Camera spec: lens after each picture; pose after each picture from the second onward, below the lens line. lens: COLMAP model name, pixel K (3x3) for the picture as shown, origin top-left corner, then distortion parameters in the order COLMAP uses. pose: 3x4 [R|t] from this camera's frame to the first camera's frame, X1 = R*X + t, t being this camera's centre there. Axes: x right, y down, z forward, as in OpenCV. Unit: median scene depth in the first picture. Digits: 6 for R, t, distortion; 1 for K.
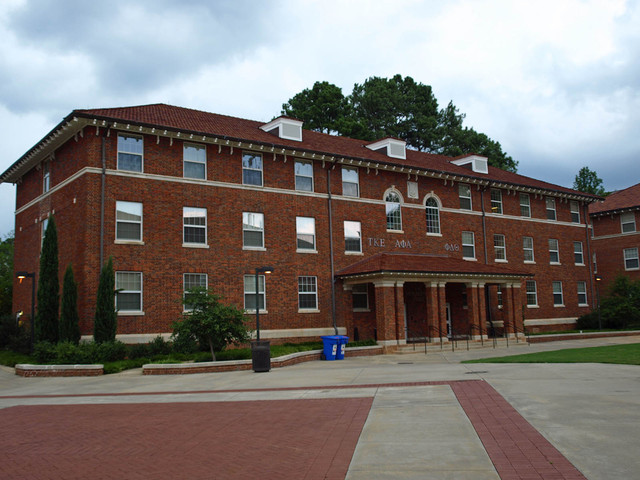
lens RADIAL K [[658.2, 0, 319.5], [0, 658.2, 233.6], [0, 0, 1]] dist [-0.072135, 0.000000]
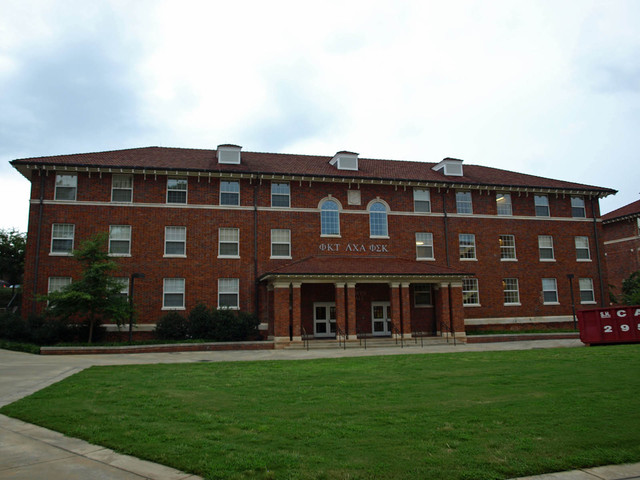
lens RADIAL K [[455.6, 0, 316.8], [0, 455.6, 240.9], [0, 0, 1]] dist [-0.066976, -0.000409]
pose [[0.906904, -0.054874, -0.417750, 0.405239], [0.044890, 0.998424, -0.033694, 0.029036], [0.418940, 0.011805, 0.907937, 0.299505]]
